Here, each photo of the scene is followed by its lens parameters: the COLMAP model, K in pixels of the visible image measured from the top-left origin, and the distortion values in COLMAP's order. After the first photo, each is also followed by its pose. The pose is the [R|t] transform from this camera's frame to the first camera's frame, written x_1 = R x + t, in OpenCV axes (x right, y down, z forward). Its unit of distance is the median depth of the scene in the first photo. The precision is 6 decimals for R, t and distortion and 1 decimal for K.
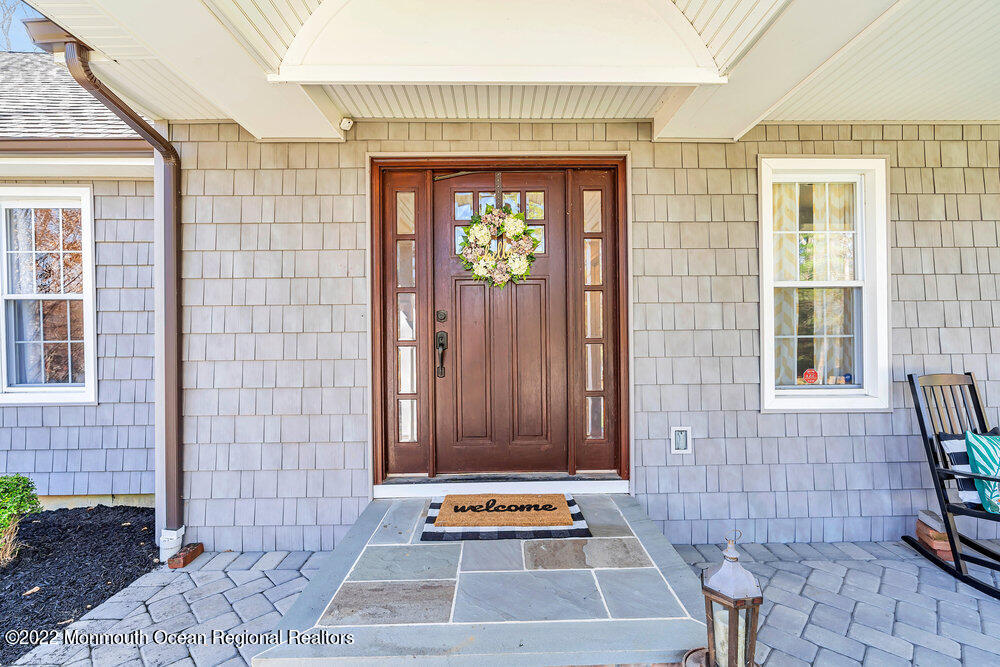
lens RADIAL K [[454.0, 0, 504.8], [0, 454.0, 329.8], [0, 0, 1]] dist [0.000733, -0.000088]
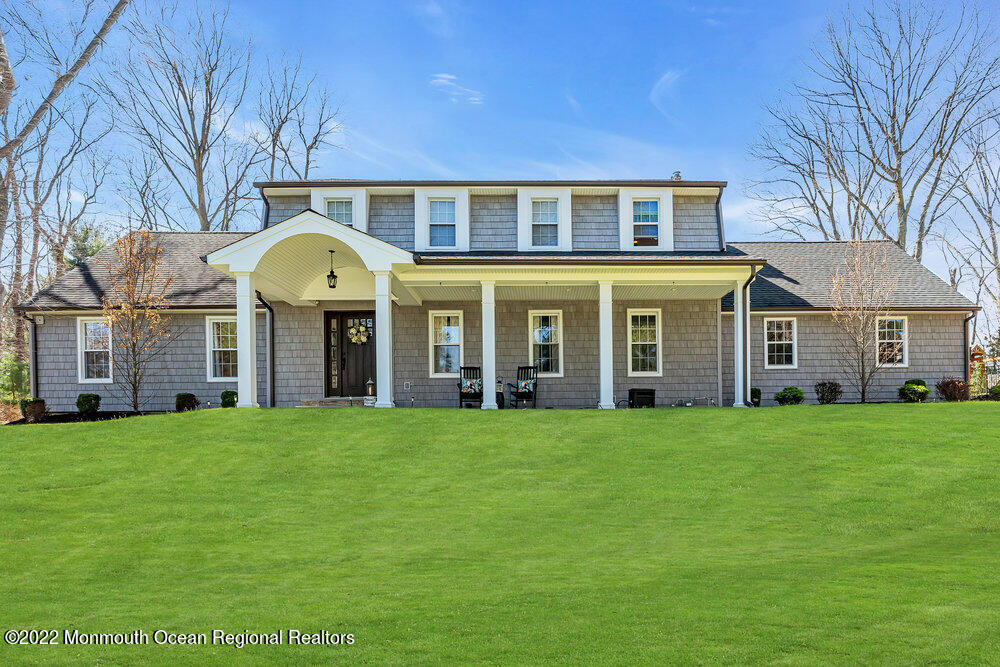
lens RADIAL K [[454.0, 0, 498.7], [0, 454.0, 339.7], [0, 0, 1]] dist [0.000733, -0.000088]
pose [[0.999902, 0.001425, 0.013924, 1.088796], [-0.001407, 0.999998, -0.001338, -0.135433], [-0.013926, 0.001318, 0.999902, -2.756105]]
